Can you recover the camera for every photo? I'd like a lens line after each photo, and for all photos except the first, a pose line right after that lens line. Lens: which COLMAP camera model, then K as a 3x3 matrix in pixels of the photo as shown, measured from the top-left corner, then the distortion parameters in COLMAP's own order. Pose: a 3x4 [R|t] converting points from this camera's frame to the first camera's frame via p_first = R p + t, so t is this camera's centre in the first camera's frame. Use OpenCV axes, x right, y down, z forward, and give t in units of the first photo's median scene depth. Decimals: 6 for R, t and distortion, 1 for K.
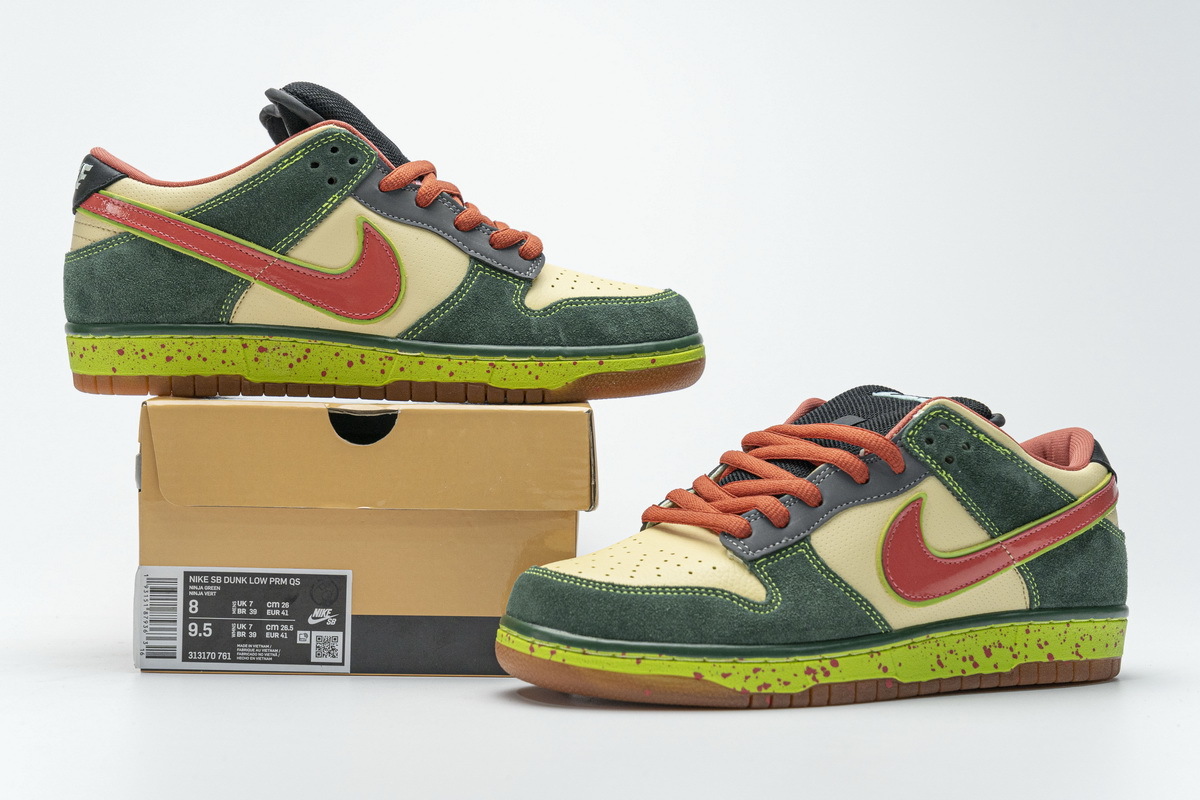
lens RADIAL K [[1993.6, 0, 590.8], [0, 1993.6, 400.1], [0, 0, 1]] dist [0.002483, 0.000000]
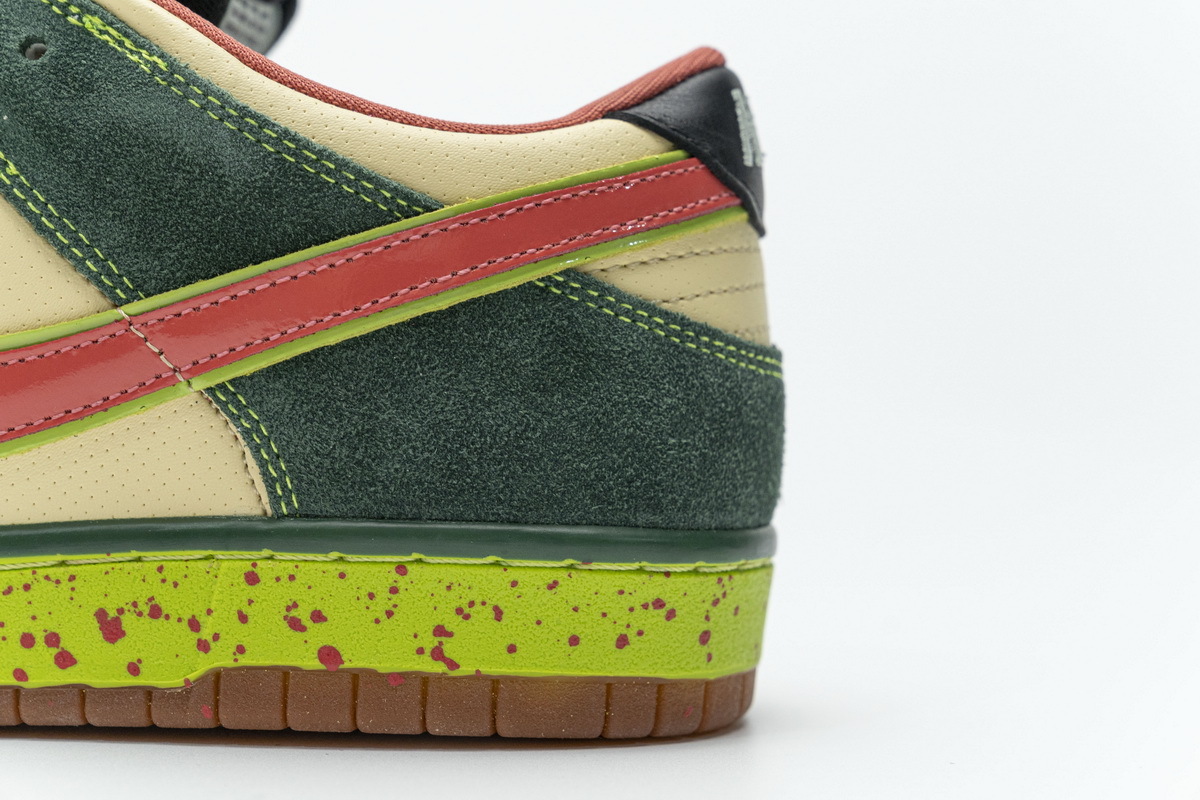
lens RADIAL K [[2336.7, 0, 594.7], [0, 2336.7, 357.8], [0, 0, 1]] dist [0.001094, 0.000000]
pose [[0.866173, 0.010891, -0.499625, 0.495189], [-0.007644, 0.999934, 0.008546, 0.075916], [0.499686, -0.003583, 0.866199, 0.698808]]
